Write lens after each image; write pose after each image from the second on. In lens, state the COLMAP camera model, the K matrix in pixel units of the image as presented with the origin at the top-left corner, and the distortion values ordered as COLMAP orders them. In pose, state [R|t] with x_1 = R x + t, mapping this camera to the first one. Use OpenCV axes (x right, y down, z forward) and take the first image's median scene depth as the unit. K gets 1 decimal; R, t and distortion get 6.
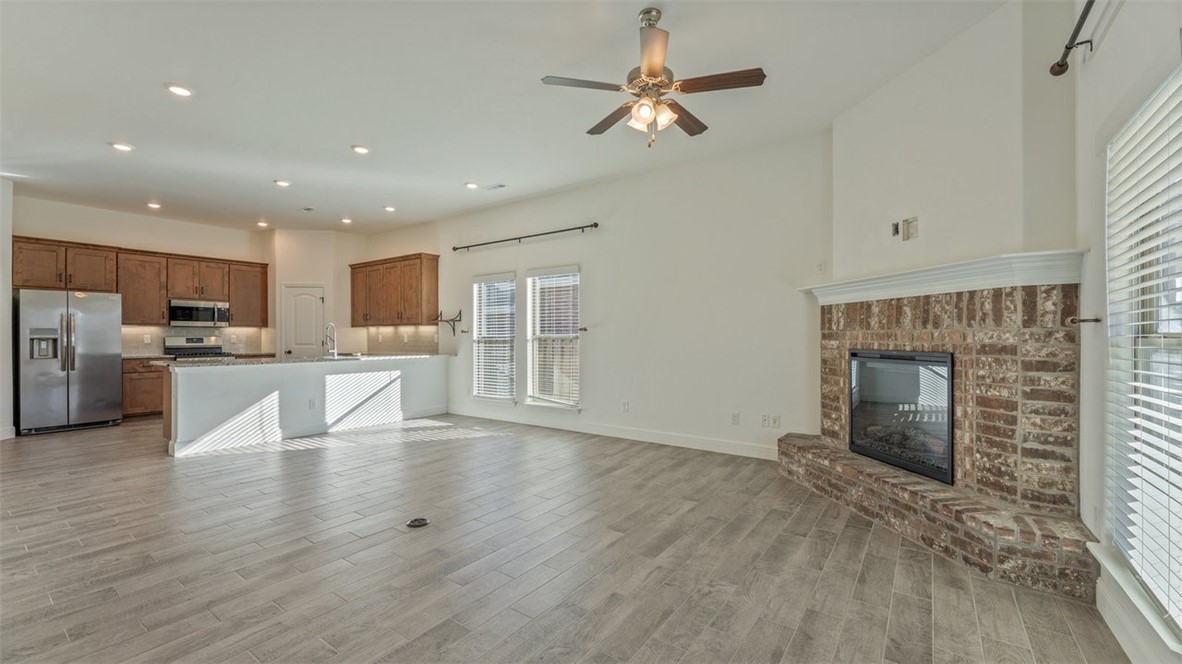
lens RADIAL K [[479.0, 0, 585.5], [0, 479.0, 328.5], [0, 0, 1]] dist [0.001432, -0.000271]
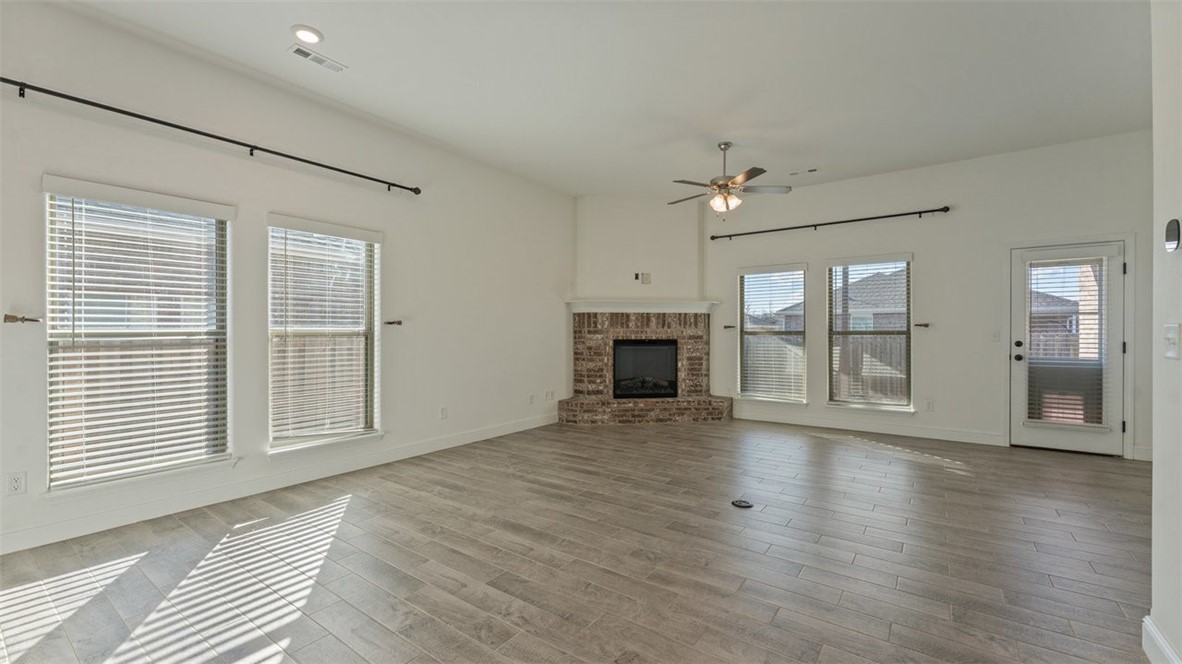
lens RADIAL K [[479.0, 0, 588.3], [0, 479.0, 327.0], [0, 0, 1]] dist [0.001432, -0.000271]
pose [[0.000714, 0.010435, 0.999945, -0.606424], [-0.016600, 0.999808, -0.010422, 0.009091], [-0.999862, -0.016592, 0.000887, 0.566450]]
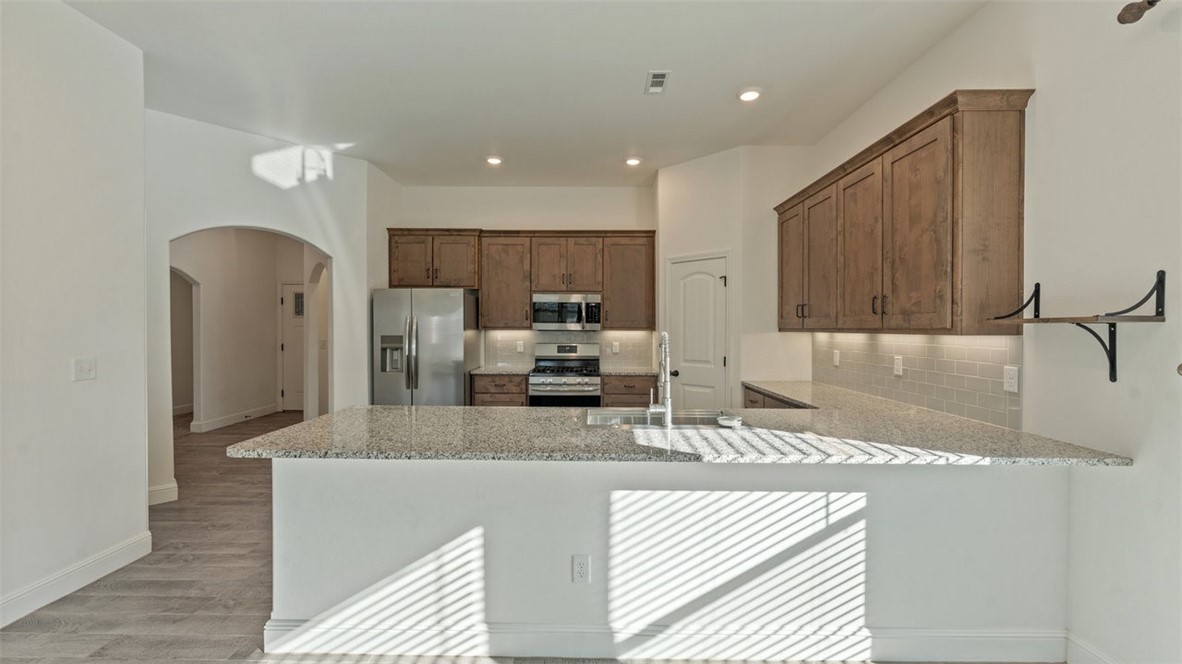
lens RADIAL K [[479.0, 0, 570.2], [0, 479.0, 337.2], [0, 0, 1]] dist [0.001432, -0.000271]
pose [[0.557638, 0.022400, -0.829782, -0.230646], [0.007231, 0.999467, 0.031840, -0.017275], [0.830053, -0.023756, 0.557178, 0.643360]]
